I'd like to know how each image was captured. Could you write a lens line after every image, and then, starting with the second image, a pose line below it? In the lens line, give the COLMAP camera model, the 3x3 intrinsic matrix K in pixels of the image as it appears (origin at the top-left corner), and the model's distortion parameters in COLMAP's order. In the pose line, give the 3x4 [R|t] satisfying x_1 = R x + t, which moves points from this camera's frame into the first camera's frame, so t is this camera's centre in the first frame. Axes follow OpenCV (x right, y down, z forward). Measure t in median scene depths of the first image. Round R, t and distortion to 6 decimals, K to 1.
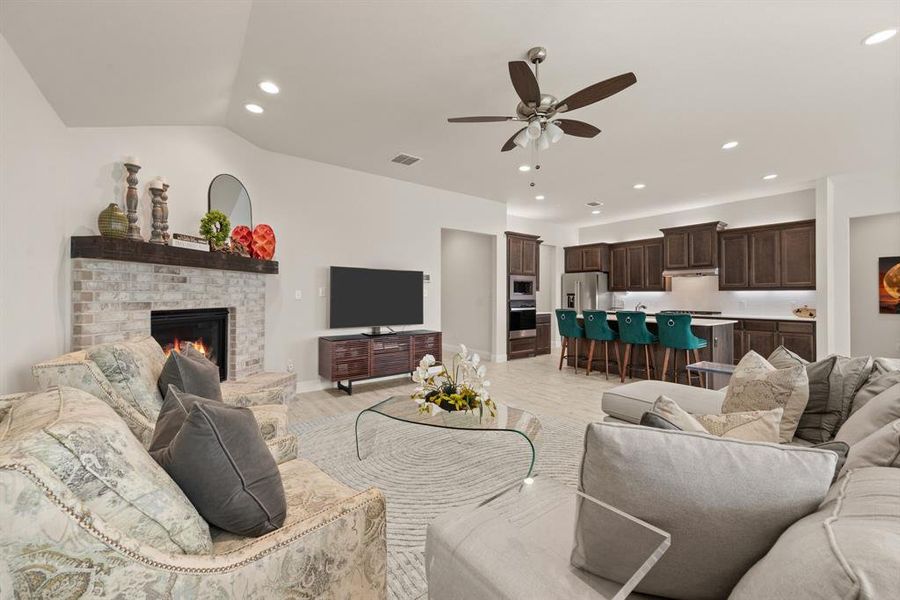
lens RADIAL K [[355.8, 0, 452.4], [0, 355.8, 292.1], [0, 0, 1]] dist [0.001725, 0.000237]
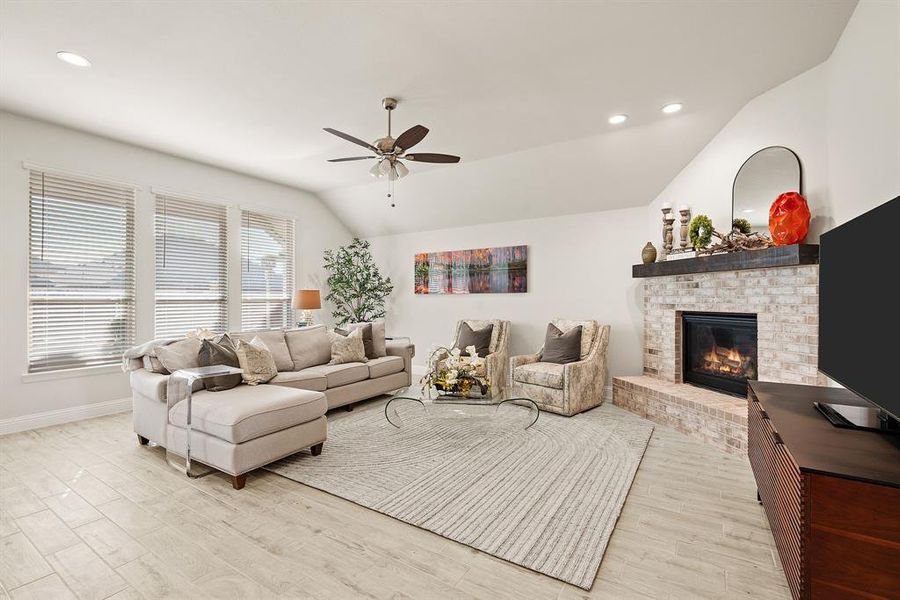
lens RADIAL K [[405.0, 0, 451.3], [0, 405.0, 302.5], [0, 0, 1]] dist [-0.000329, 0.000414]
pose [[-0.937727, 0.005315, -0.347334, 0.247383], [0.005602, 0.999984, 0.000179, 0.009139], [0.347329, -0.001778, -0.937742, 1.129624]]
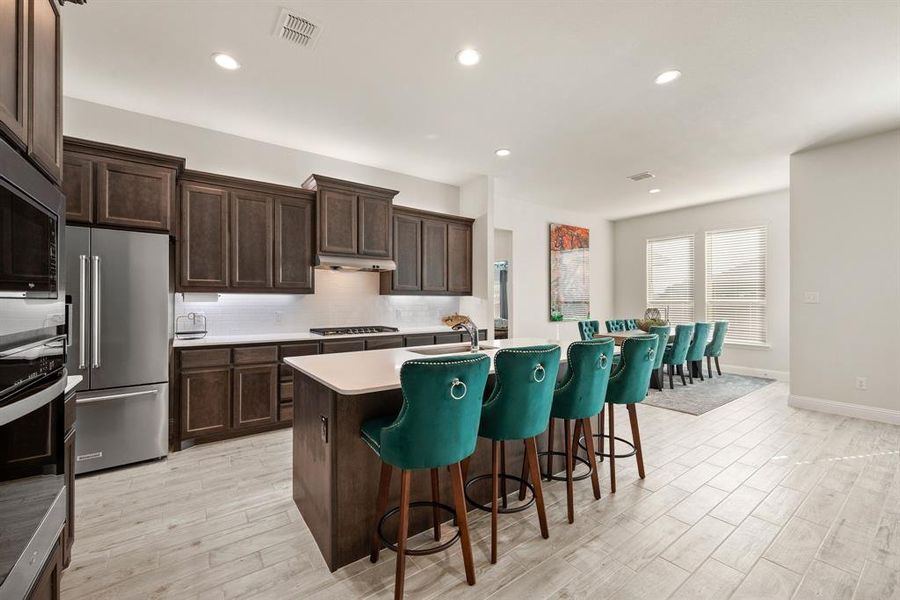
lens RADIAL K [[366.6, 0, 450.8], [0, 366.6, 304.7], [0, 0, 1]] dist [0.002820, -0.000174]
pose [[0.011150, -0.009809, 0.999890, 0.066485], [-0.010931, 0.999891, 0.009931, 0.008314], [-0.999878, -0.011041, 0.011041, 1.070936]]
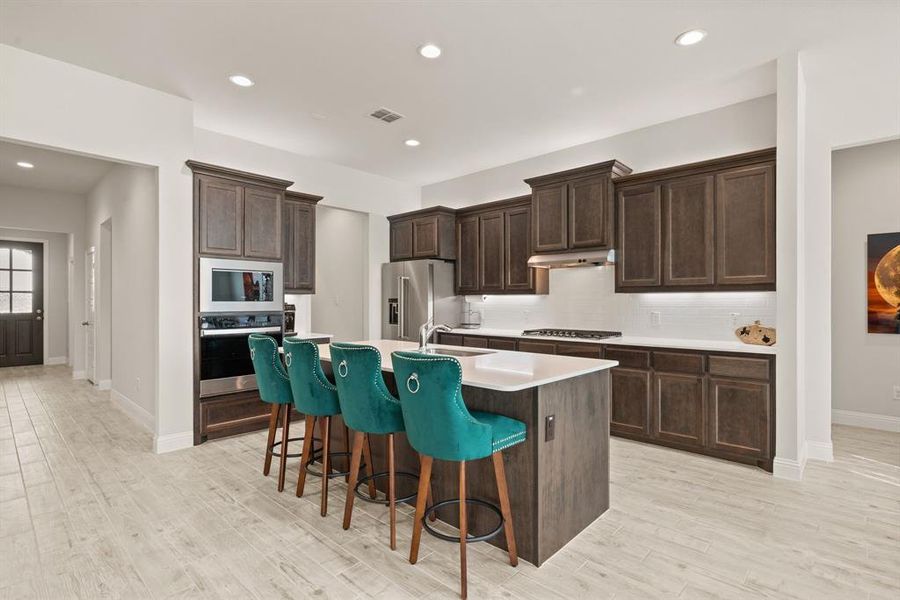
lens RADIAL K [[435.8, 0, 452.9], [0, 435.8, 300.2], [0, 0, 1]] dist [0.008230, -0.002716]
pose [[0.984493, -0.001047, 0.175423, 0.481619], [-0.000338, 0.999969, 0.007865, 0.002686], [-0.175426, -0.007802, 0.984462, 0.489708]]
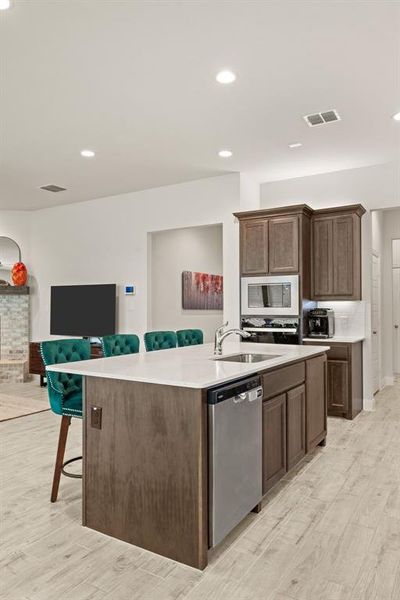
lens RADIAL K [[418.6, 0, 203.3], [0, 418.6, 303.0], [0, 0, 1]] dist [0.003988, -0.001545]
pose [[0.373299, -0.014603, -0.927596, 1.080092], [0.010880, 0.999876, -0.011362, 0.009978], [0.927647, -0.005851, 0.373412, 0.803190]]
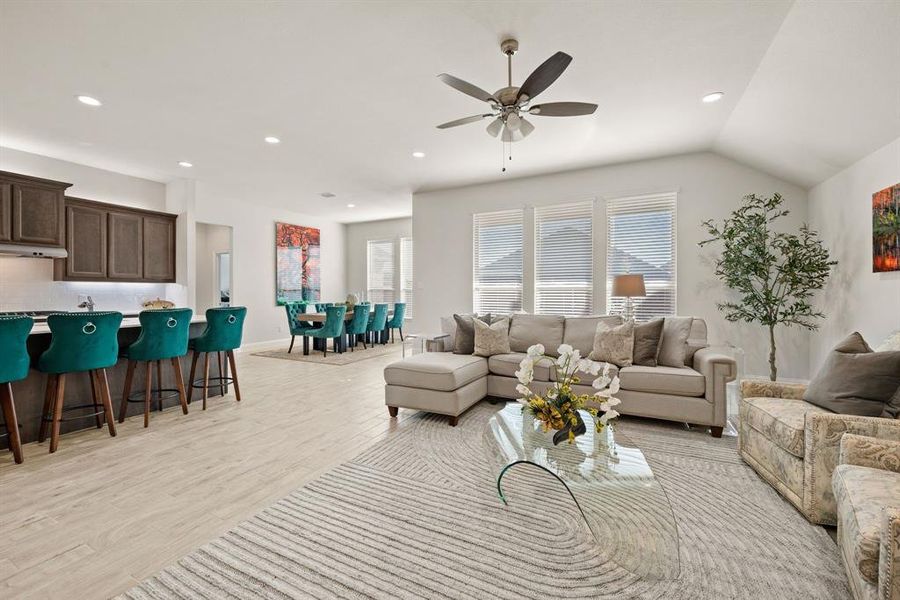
lens RADIAL K [[366.6, 0, 449.9], [0, 366.6, 290.8], [0, 0, 1]] dist [0.002820, -0.000174]
pose [[-0.438844, 0.003758, 0.898556, -0.300846], [-0.006850, 0.999948, -0.007528, 0.019891], [-0.898537, -0.009458, -0.438795, 0.767863]]
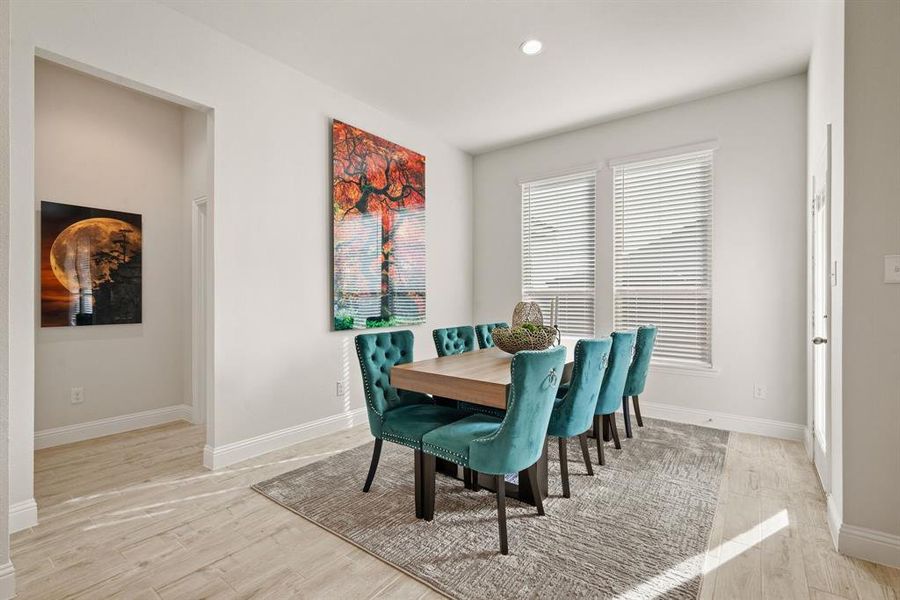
lens RADIAL K [[408.0, 0, 451.5], [0, 408.0, 299.1], [0, 0, 1]] dist [0.000649, 0.000007]
pose [[-0.279416, -0.002853, 0.960166, 0.644398], [-0.012794, 0.999918, -0.000752, 0.021795], [-0.960085, -0.012494, -0.279430, 0.745649]]
